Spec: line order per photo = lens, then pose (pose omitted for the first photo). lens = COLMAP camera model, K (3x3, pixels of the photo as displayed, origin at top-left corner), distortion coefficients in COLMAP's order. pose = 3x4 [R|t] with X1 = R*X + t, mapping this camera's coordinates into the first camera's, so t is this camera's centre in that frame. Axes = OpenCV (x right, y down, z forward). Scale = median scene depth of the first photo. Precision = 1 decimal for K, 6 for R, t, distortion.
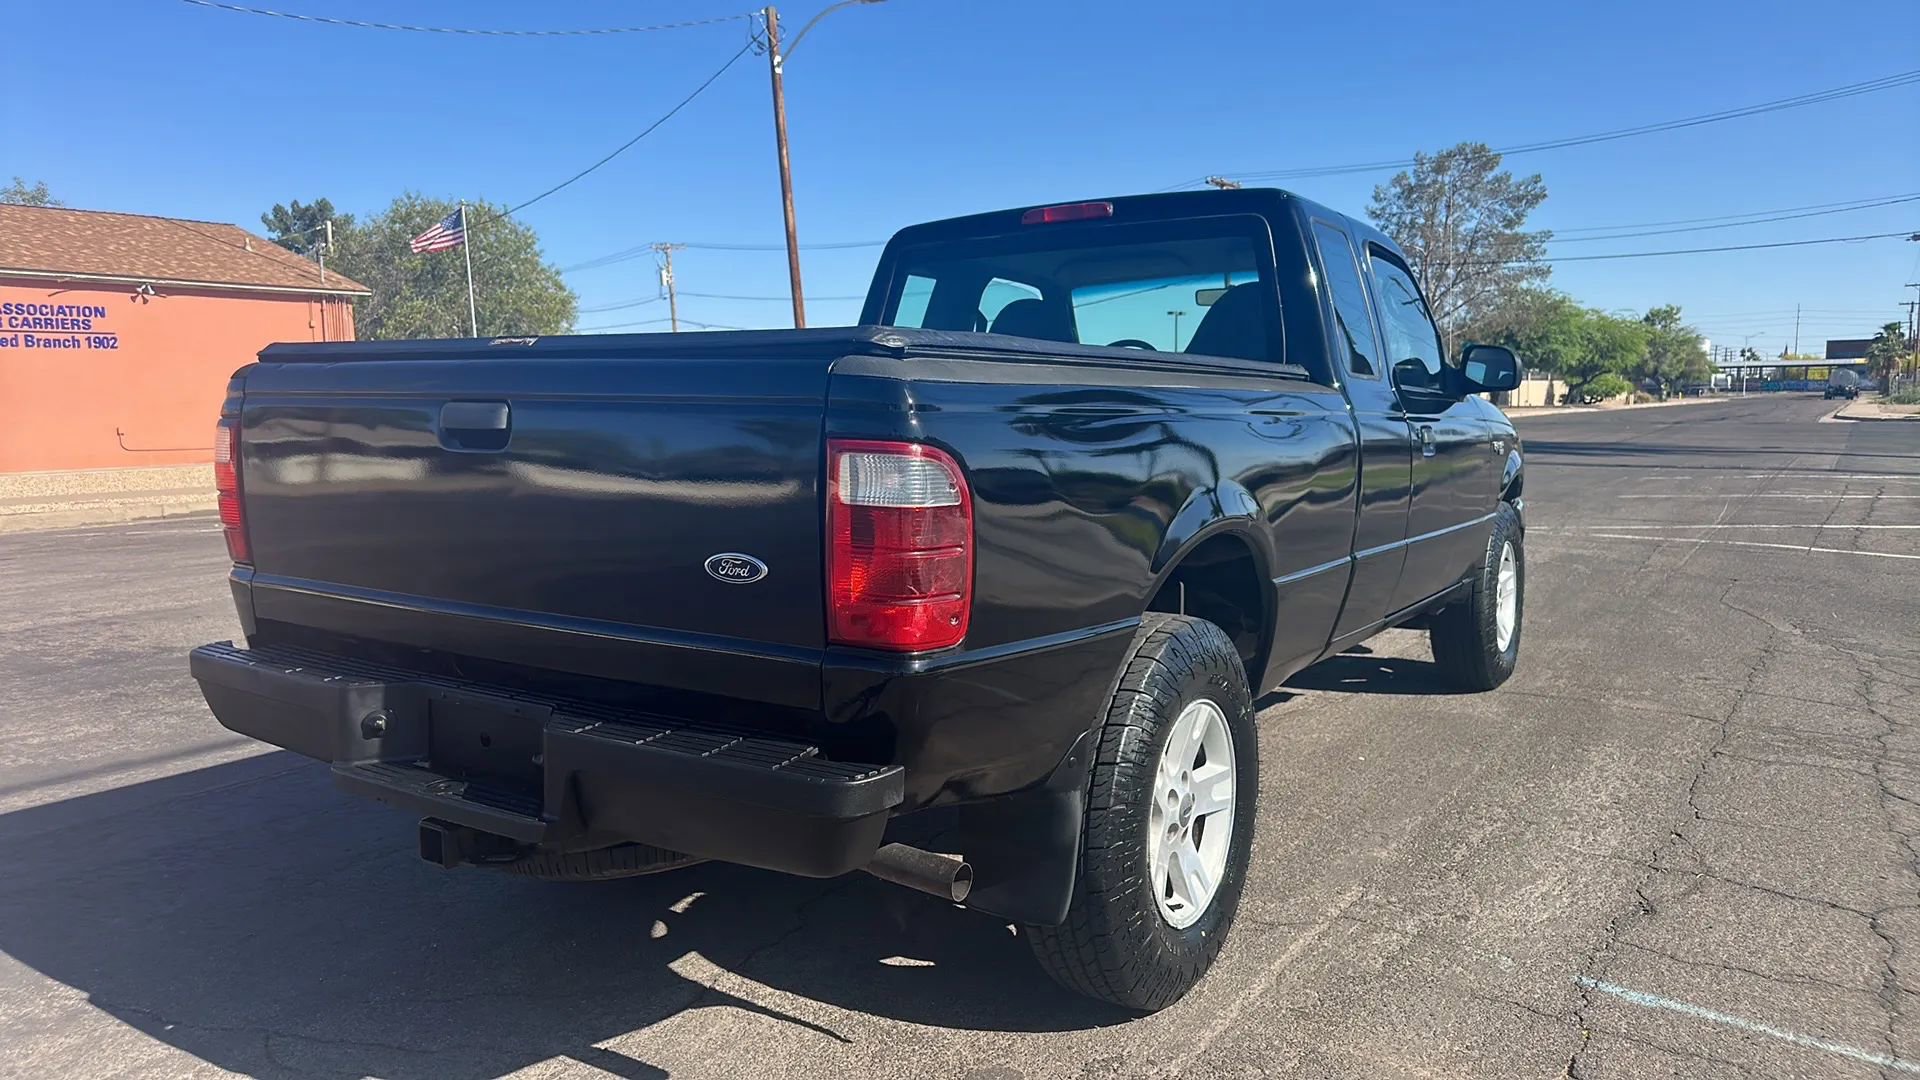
lens RADIAL K [[1316.6, 0, 958.0], [0, 1316.6, 559.3], [0, 0, 1]] dist [0.038676, -0.049794]
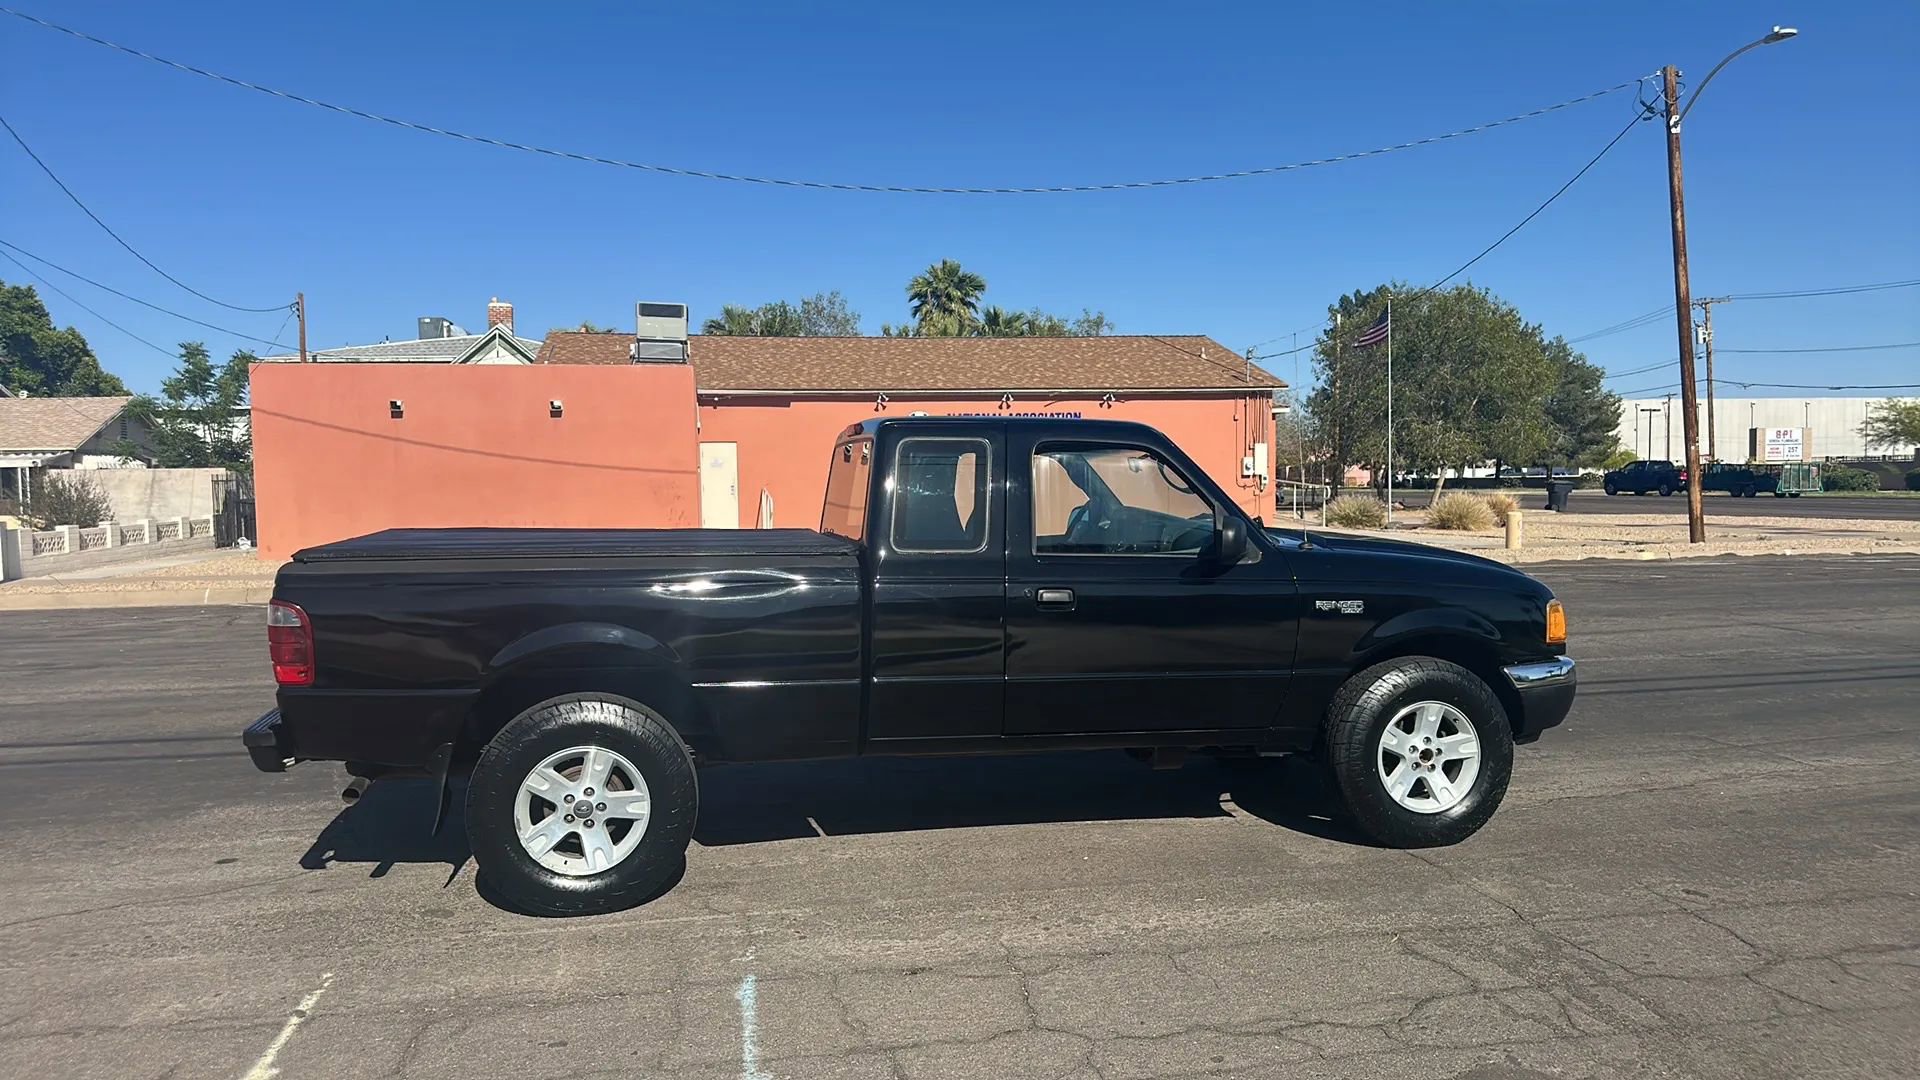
lens RADIAL K [[1316.6, 0, 967.4], [0, 1316.6, 550.0], [0, 0, 1]] dist [0.038676, -0.049794]
pose [[0.702413, 0.040225, -0.710633, 1.359555], [-0.077145, 0.996823, -0.019828, -0.124942], [0.707577, 0.068749, 0.703284, 0.069800]]
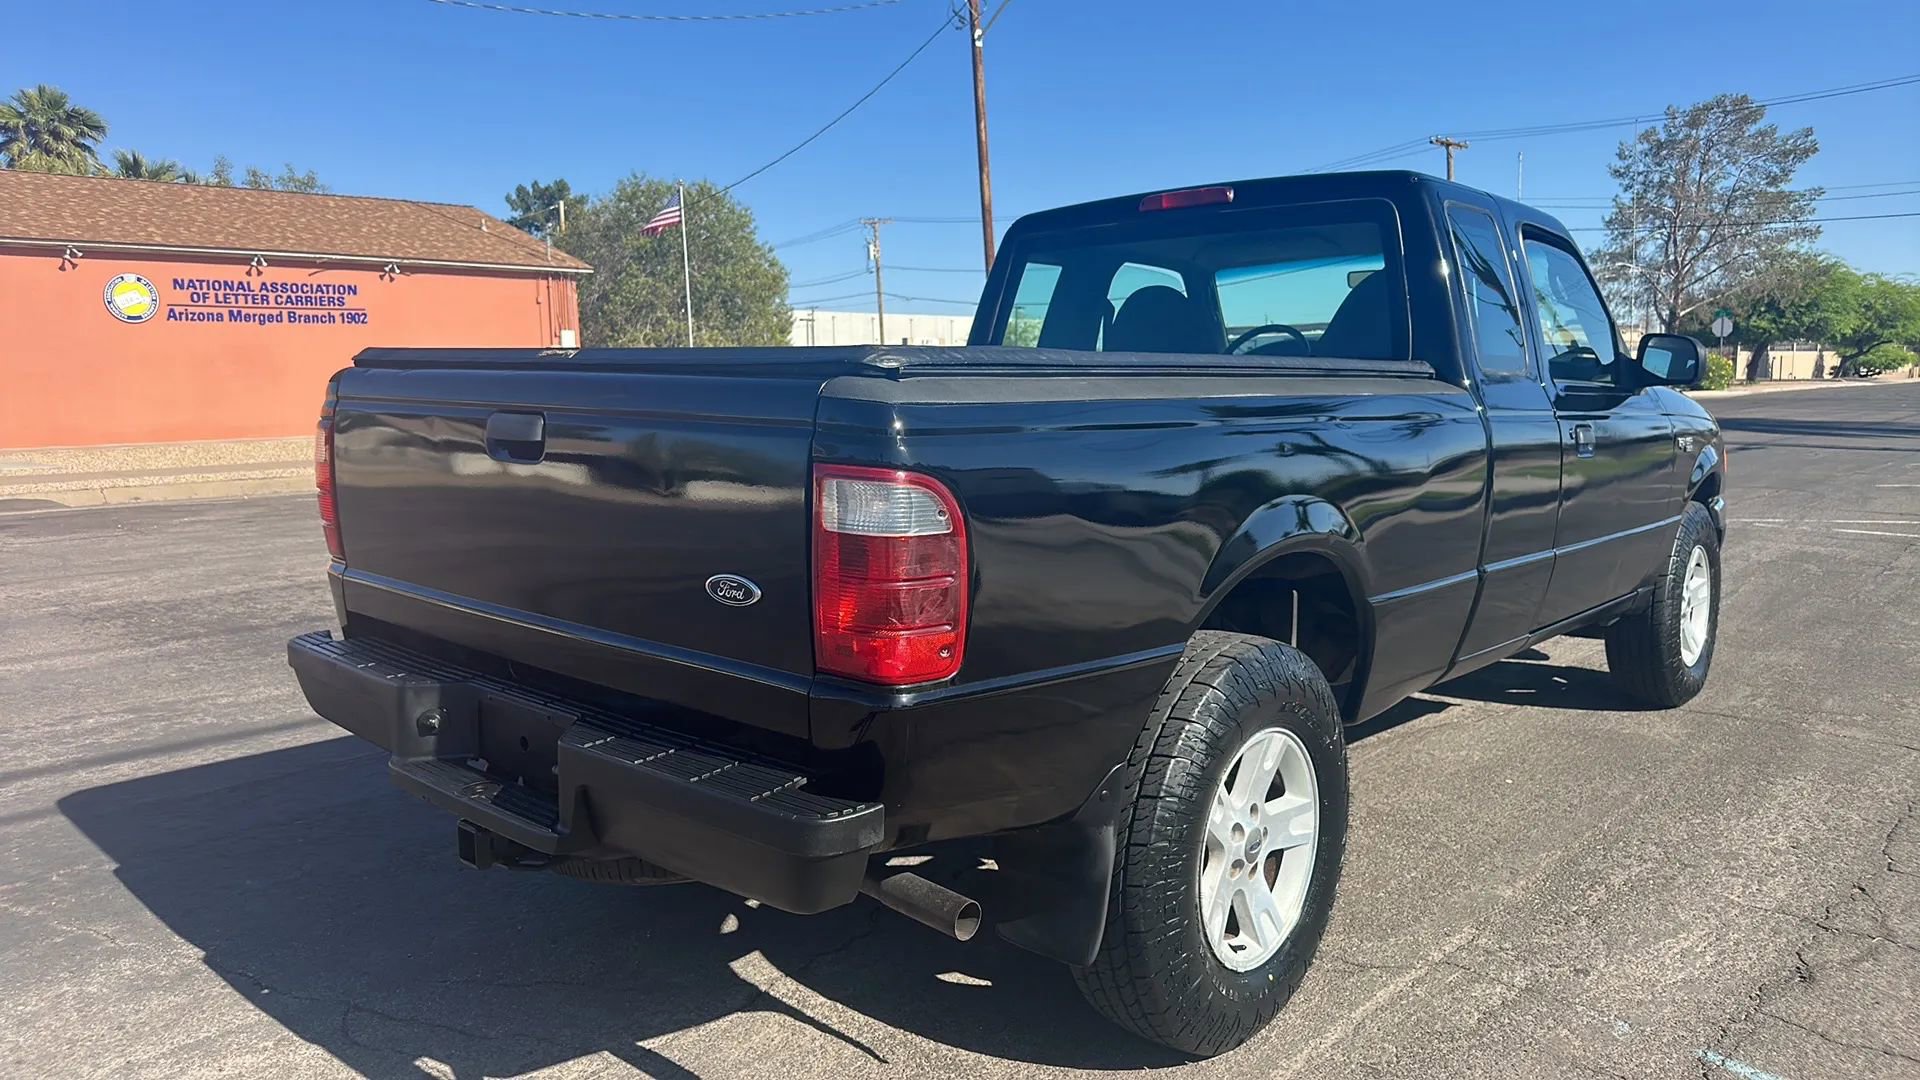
lens RADIAL K [[1316.6, 0, 955.3], [0, 1316.6, 546.0], [0, 0, 1]] dist [0.038676, -0.049794]
pose [[0.987573, 0.023692, -0.155365, 0.079473], [-0.021701, 0.999659, 0.014502, -0.023963], [0.155656, -0.010950, 0.987751, 0.030106]]
